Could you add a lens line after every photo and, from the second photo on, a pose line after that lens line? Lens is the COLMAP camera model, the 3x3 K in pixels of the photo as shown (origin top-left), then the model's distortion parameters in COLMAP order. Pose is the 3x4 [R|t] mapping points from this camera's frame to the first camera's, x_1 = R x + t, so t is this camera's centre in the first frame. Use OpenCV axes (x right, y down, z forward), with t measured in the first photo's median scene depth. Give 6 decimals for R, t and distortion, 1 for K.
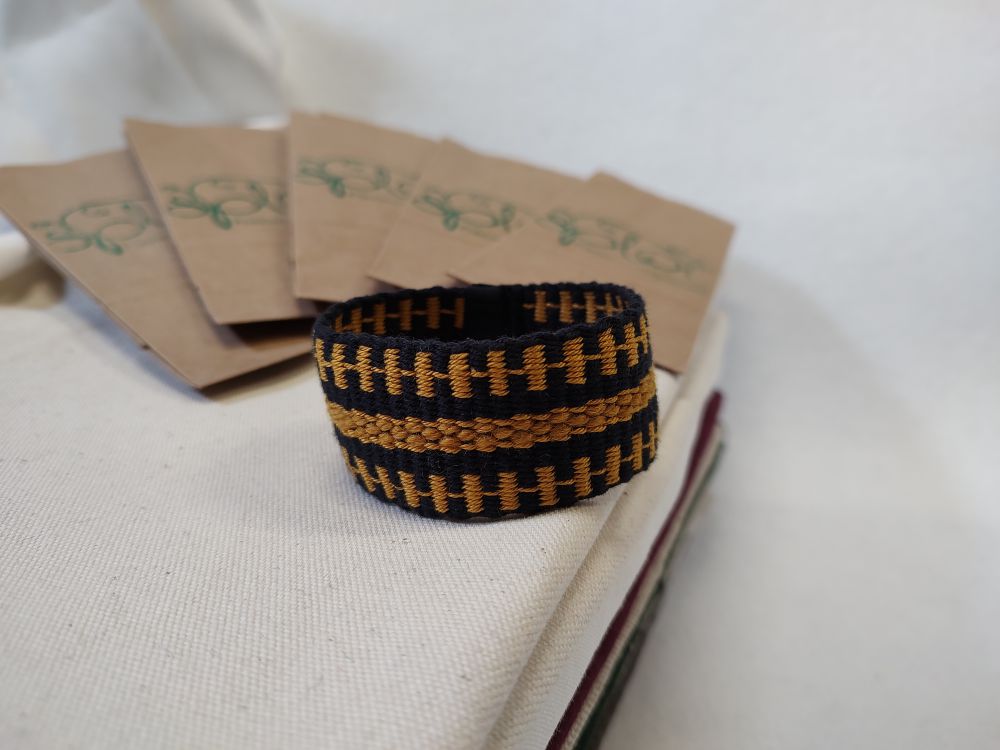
lens RADIAL K [[973.6, 0, 500.0], [0, 973.6, 375.0], [0, 0, 1]] dist [-0.121171, -0.008728]
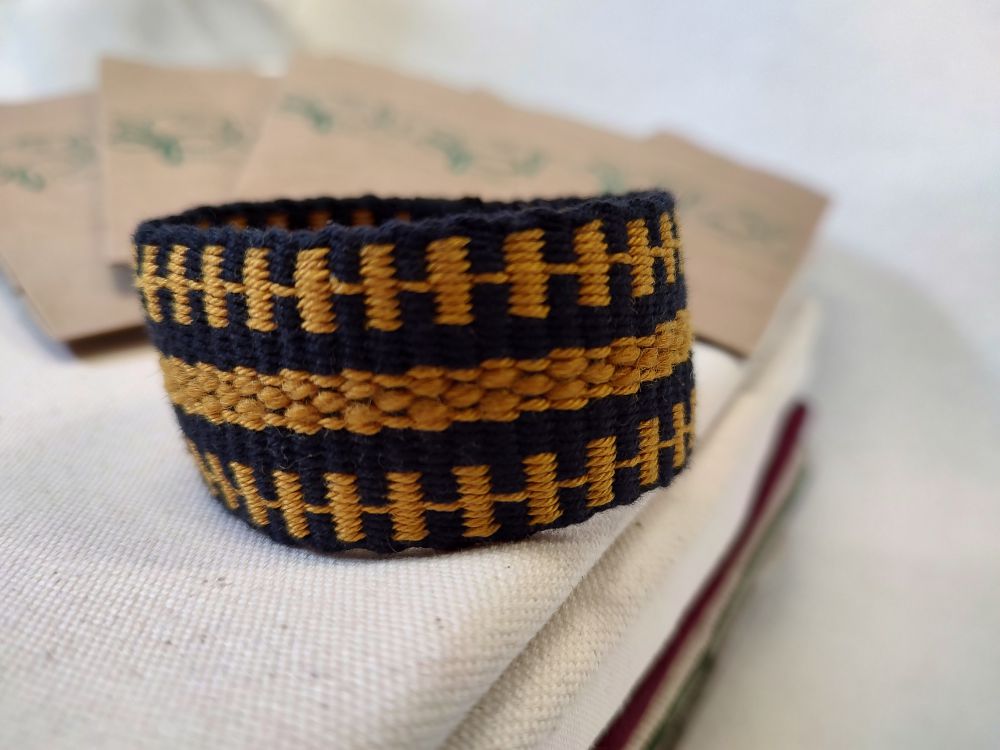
lens RADIAL K [[973.6, 0, 500.0], [0, 973.6, 375.0], [0, 0, 1]] dist [-0.121171, -0.008728]
pose [[0.994899, 0.042244, -0.091609, 0.110865], [-0.044607, 0.998719, -0.023898, 0.054405], [0.090482, 0.027863, 0.995508, 0.445957]]
